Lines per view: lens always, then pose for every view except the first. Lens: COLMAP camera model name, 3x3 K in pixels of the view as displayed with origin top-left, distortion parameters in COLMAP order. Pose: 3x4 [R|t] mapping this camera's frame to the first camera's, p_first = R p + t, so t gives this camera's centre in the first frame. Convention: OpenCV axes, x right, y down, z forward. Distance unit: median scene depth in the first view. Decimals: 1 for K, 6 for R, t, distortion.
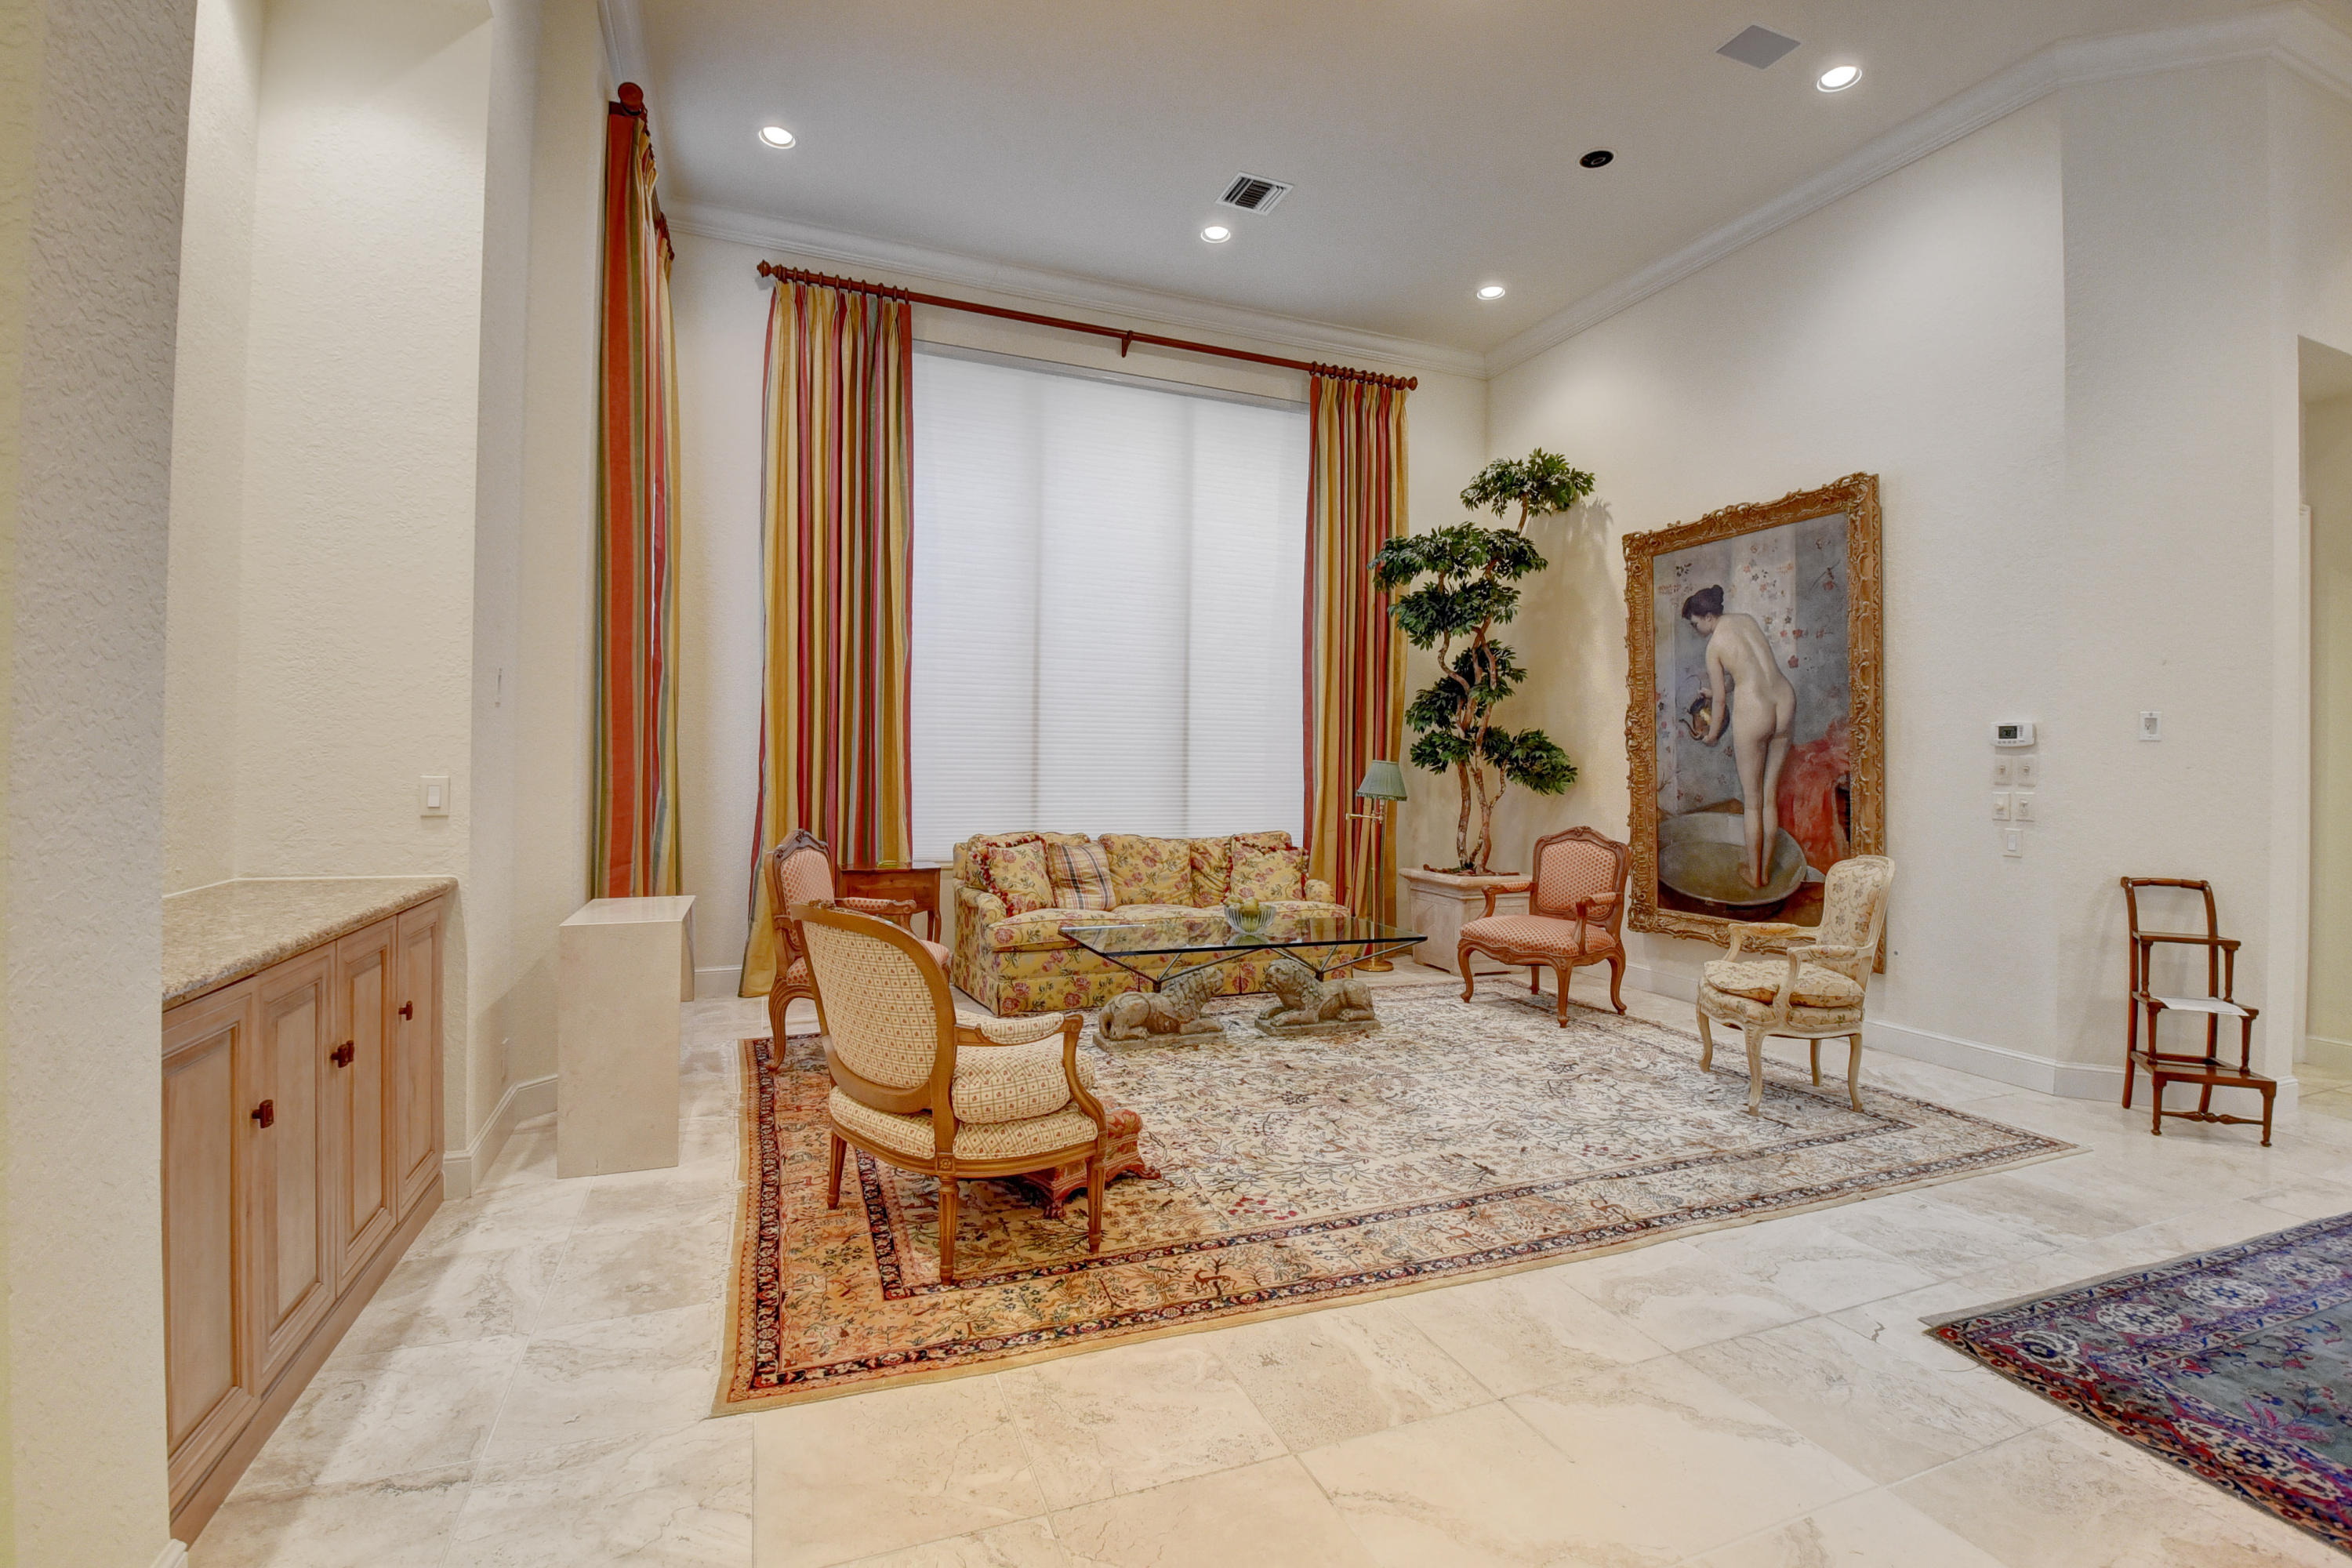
lens RADIAL K [[1030.7, 0, 1165.4], [0, 1030.7, 774.2], [0, 0, 1]] dist [-0.004799, -0.012842]
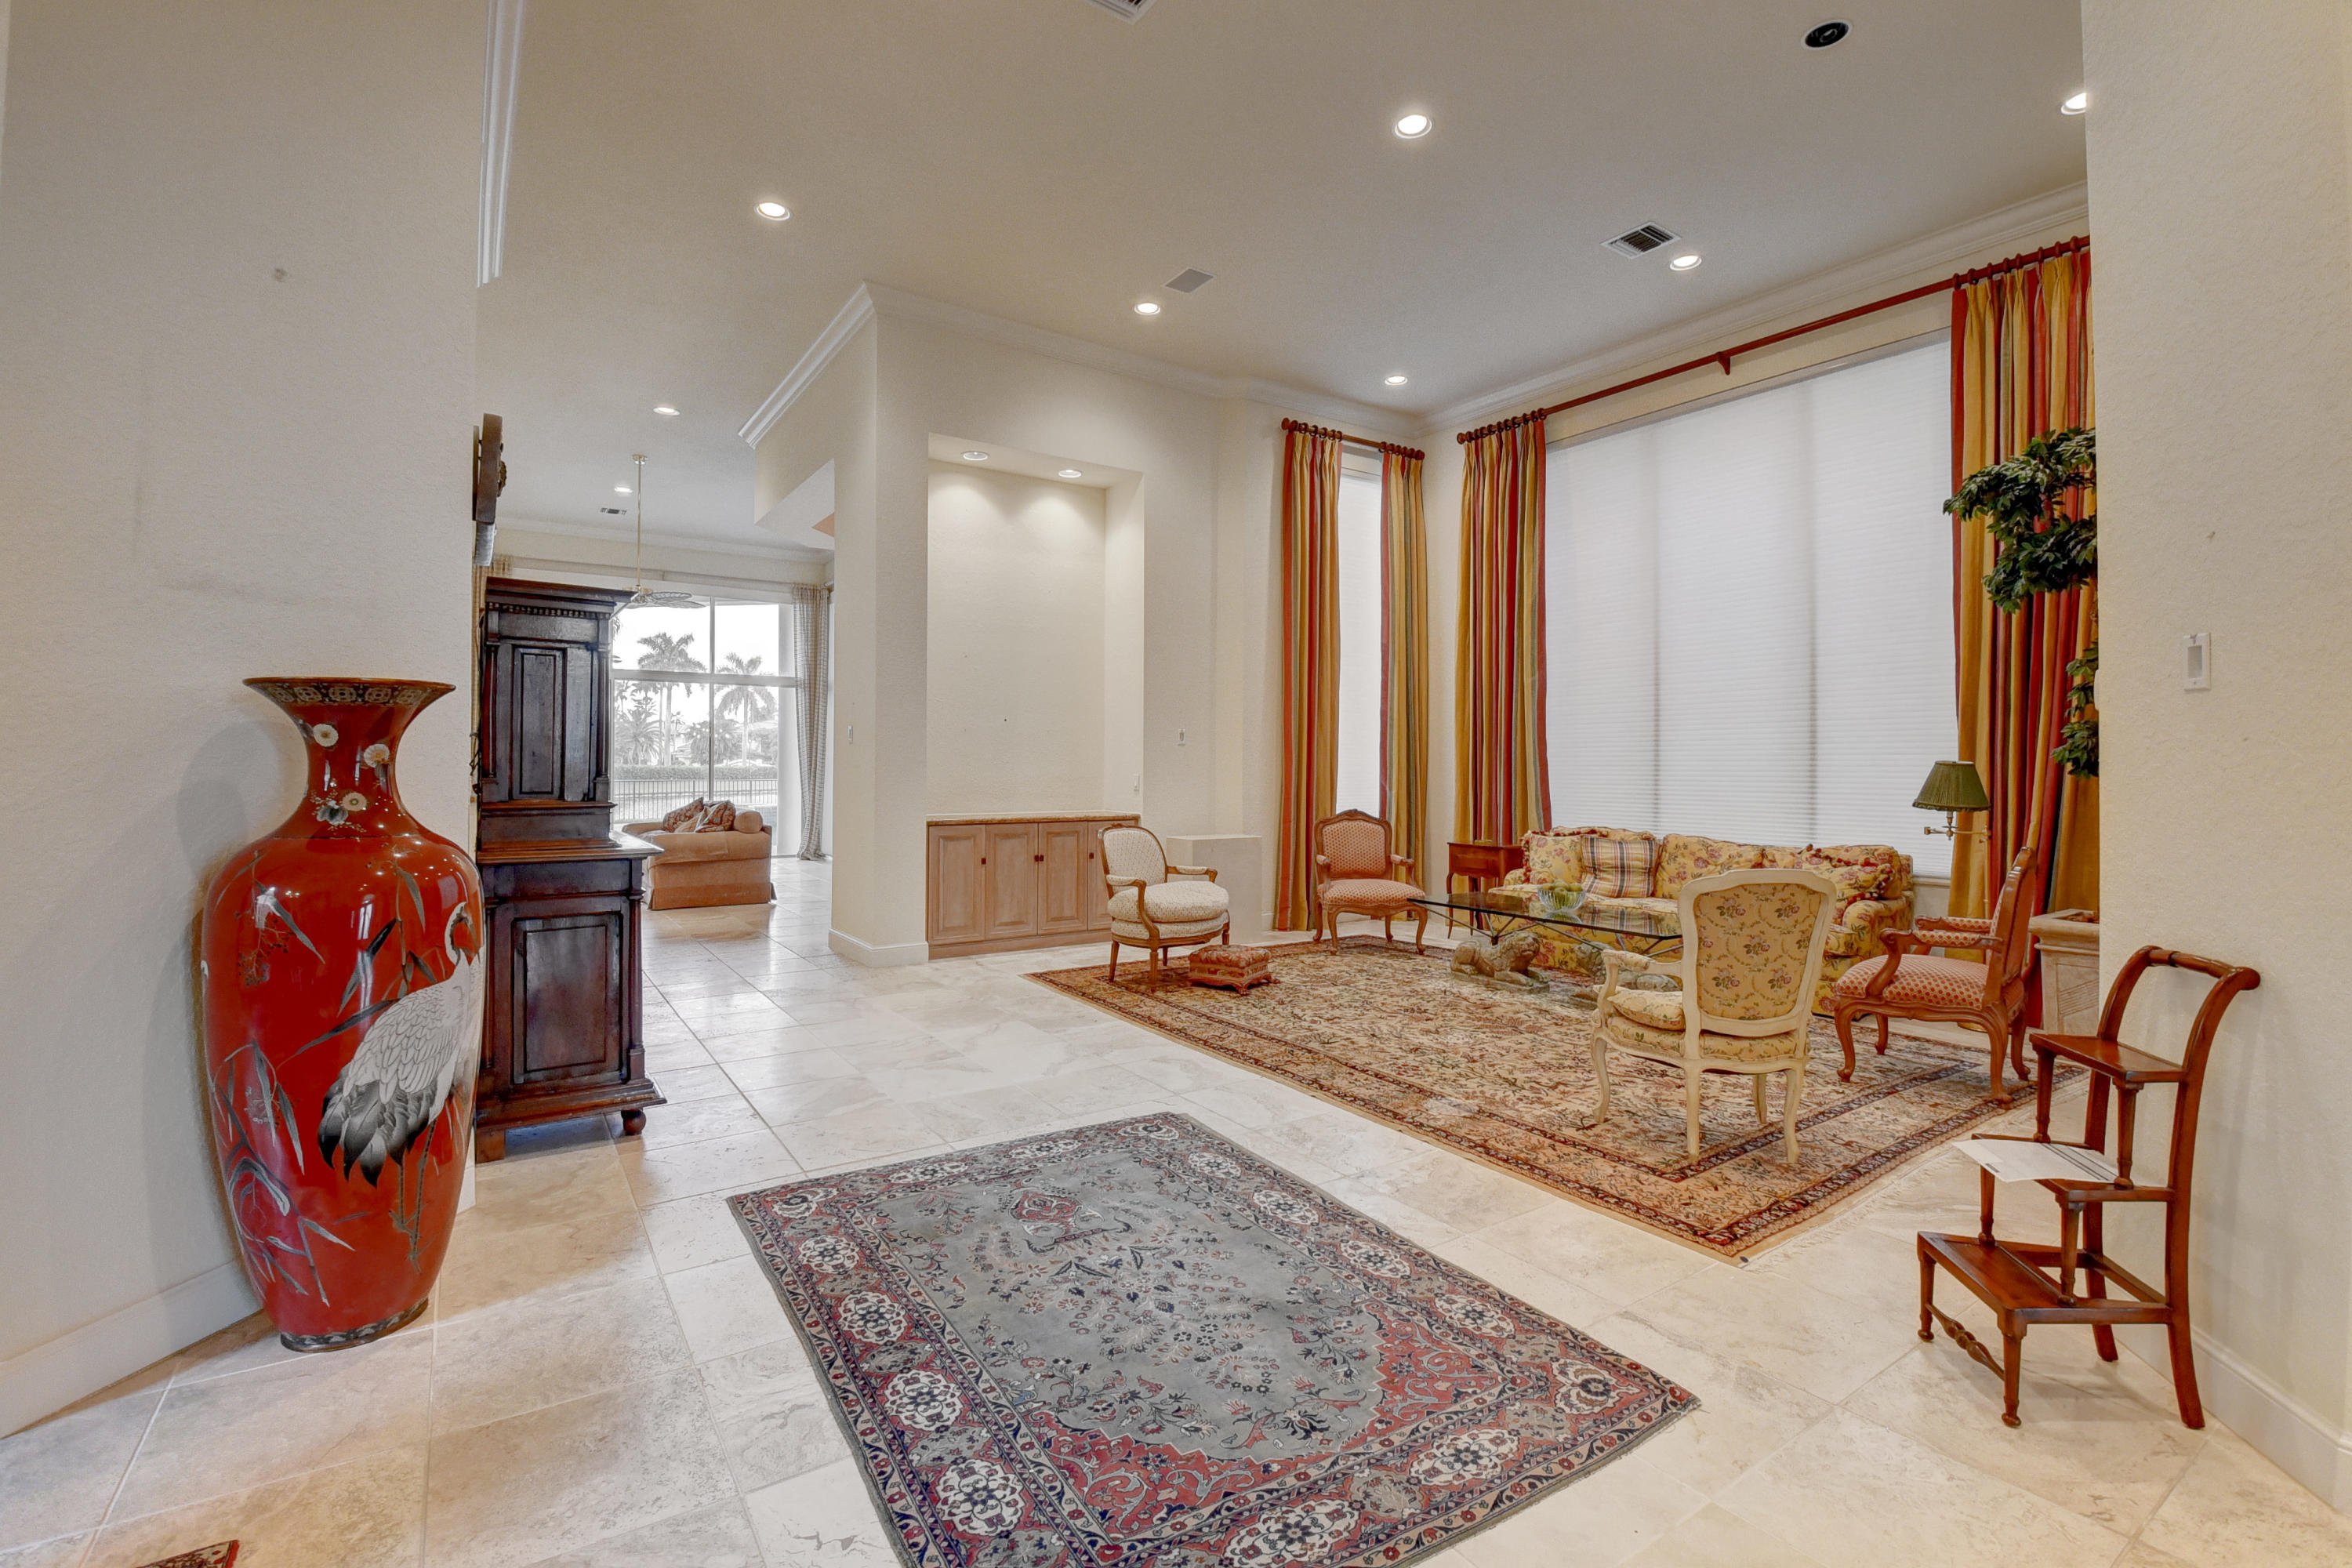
lens RADIAL K [[1030.7, 0, 1161.3], [0, 1030.7, 773.0], [0, 0, 1]] dist [-0.004799, -0.012842]
pose [[0.215133, -0.011246, -0.976520, 1.448877], [-0.016225, 0.999755, -0.015088, 0.031850], [0.976450, 0.019090, 0.214897, 0.401305]]
